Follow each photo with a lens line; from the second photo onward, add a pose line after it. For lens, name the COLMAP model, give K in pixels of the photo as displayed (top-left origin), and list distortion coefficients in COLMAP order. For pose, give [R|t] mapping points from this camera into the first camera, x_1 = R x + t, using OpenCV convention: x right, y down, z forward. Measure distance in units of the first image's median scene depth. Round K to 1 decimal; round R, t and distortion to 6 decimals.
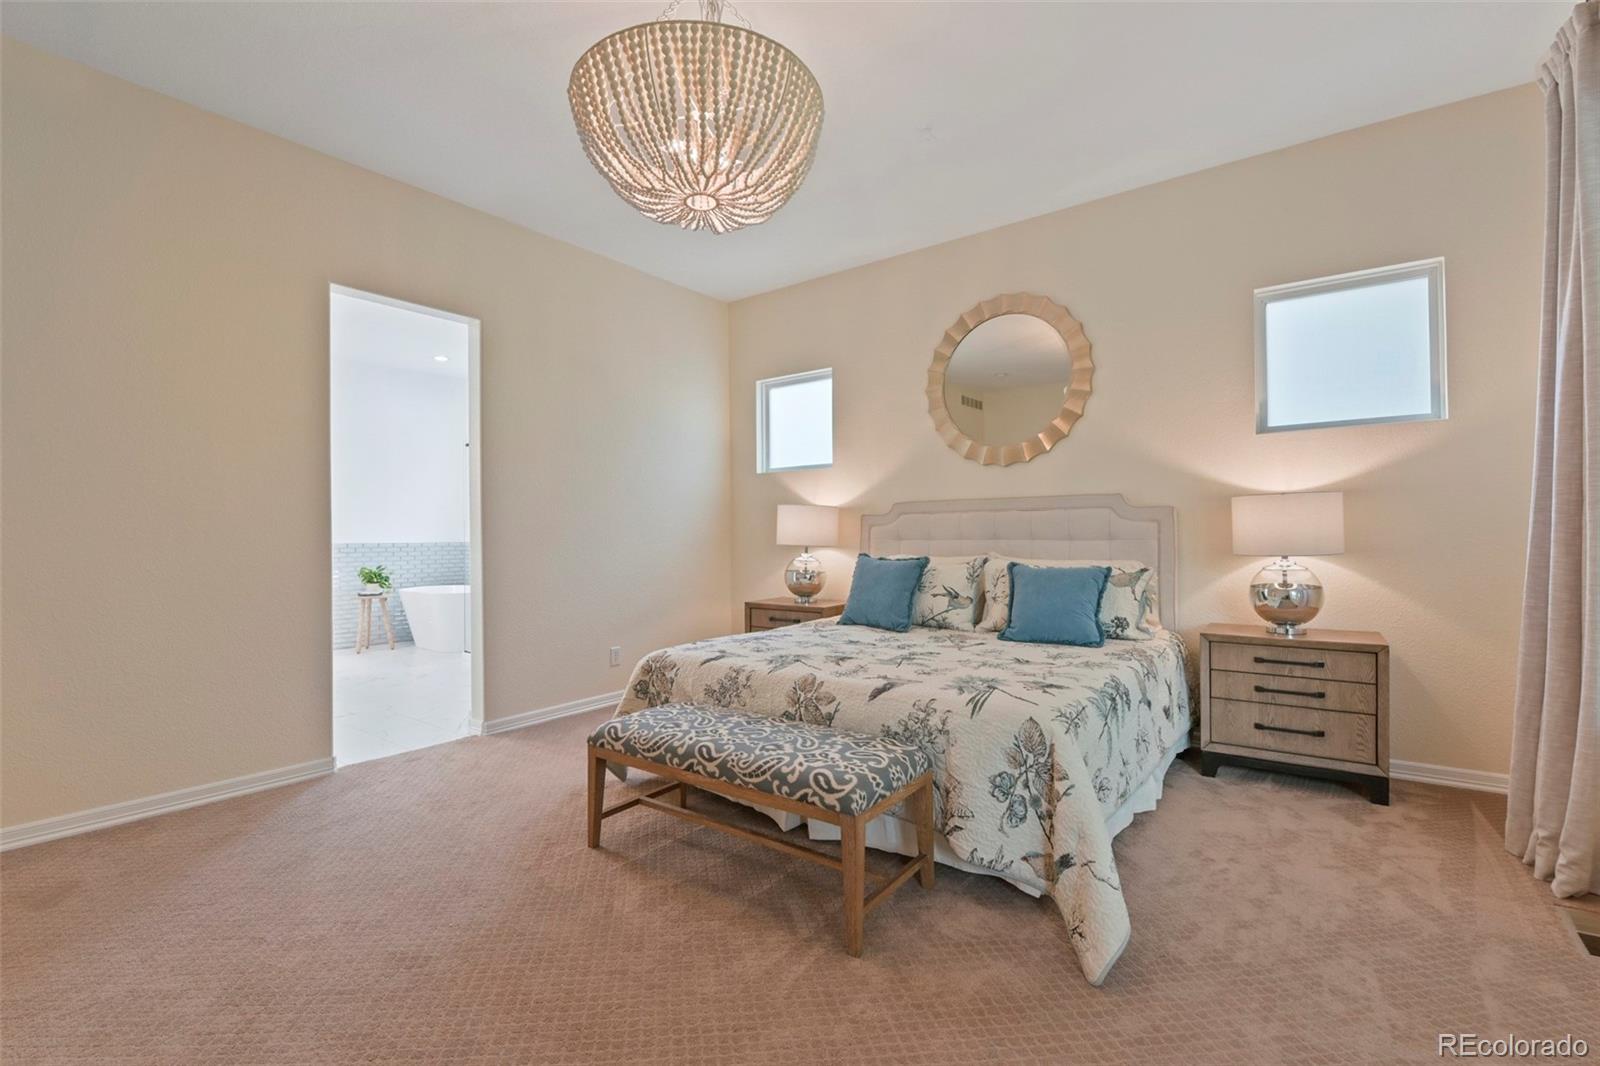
lens RADIAL K [[656.4, 0, 800.9], [0, 656.4, 554.3], [0, 0, 1]] dist [-0.064129, 0.000032]
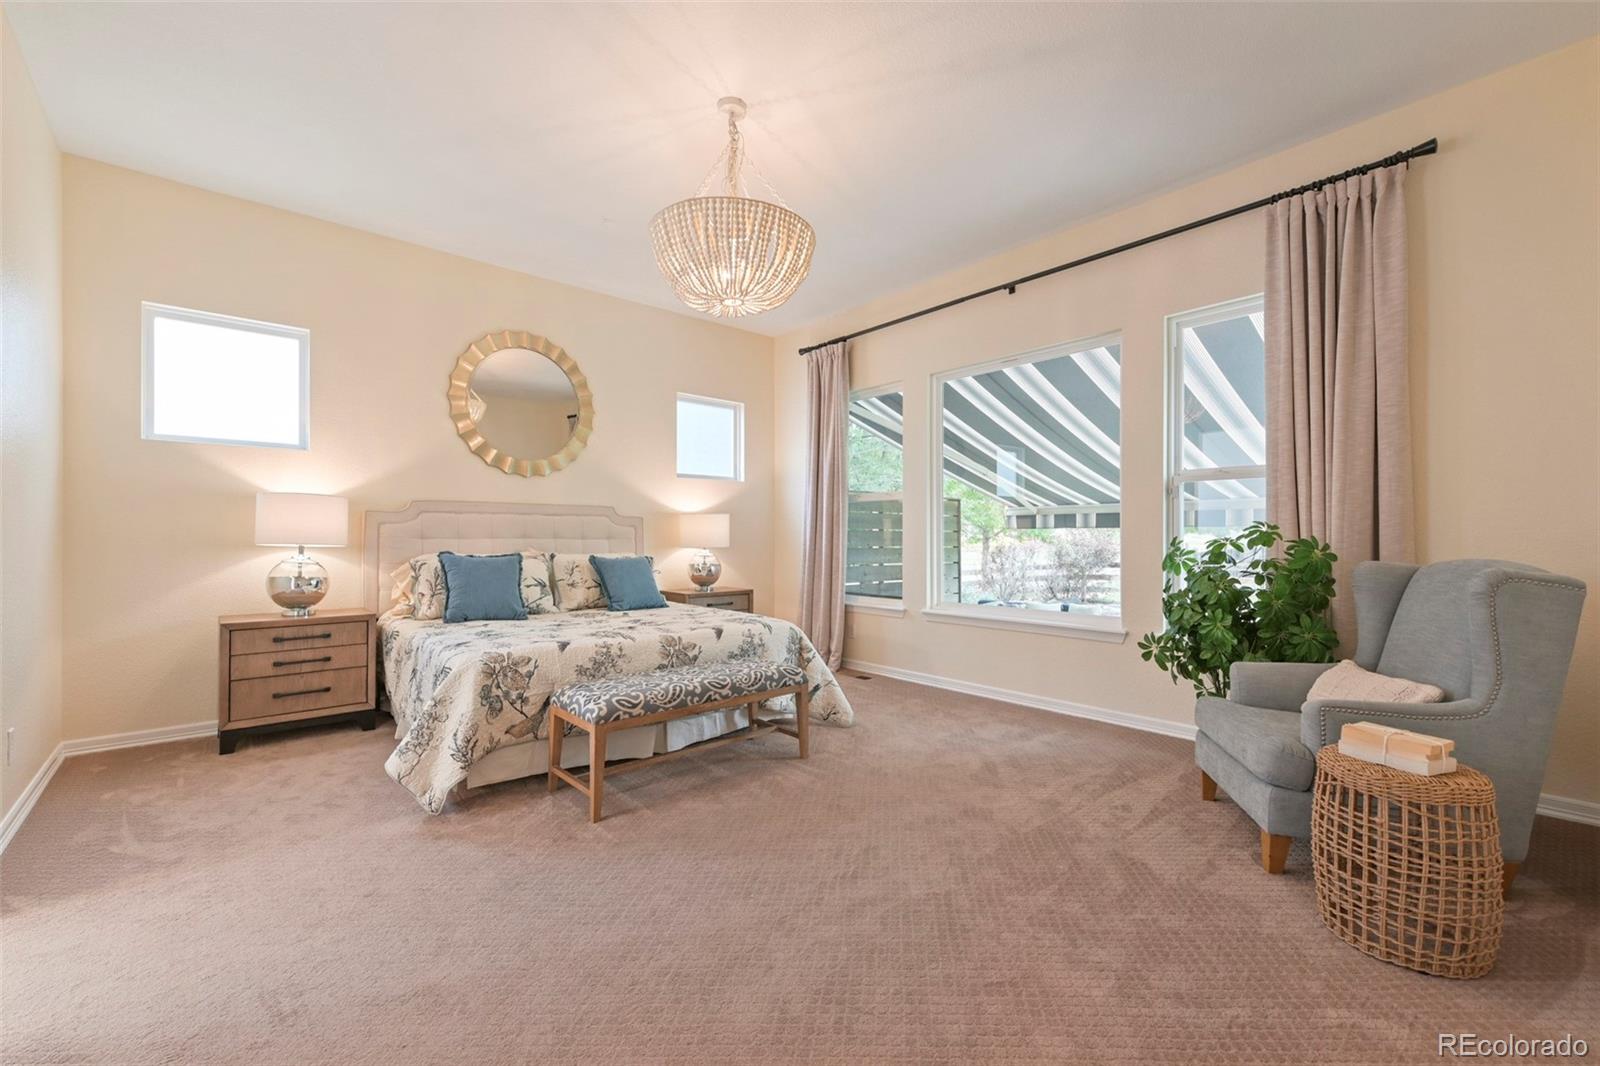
lens RADIAL K [[675.2, 0, 777.1], [0, 675.2, 541.2], [0, 0, 1]] dist [0.015321, -0.000197]
pose [[0.220452, -0.000052, 0.975398, -0.973406], [0.007889, 0.999967, -0.001729, -0.011179], [-0.975366, 0.008076, 0.220445, 0.316630]]
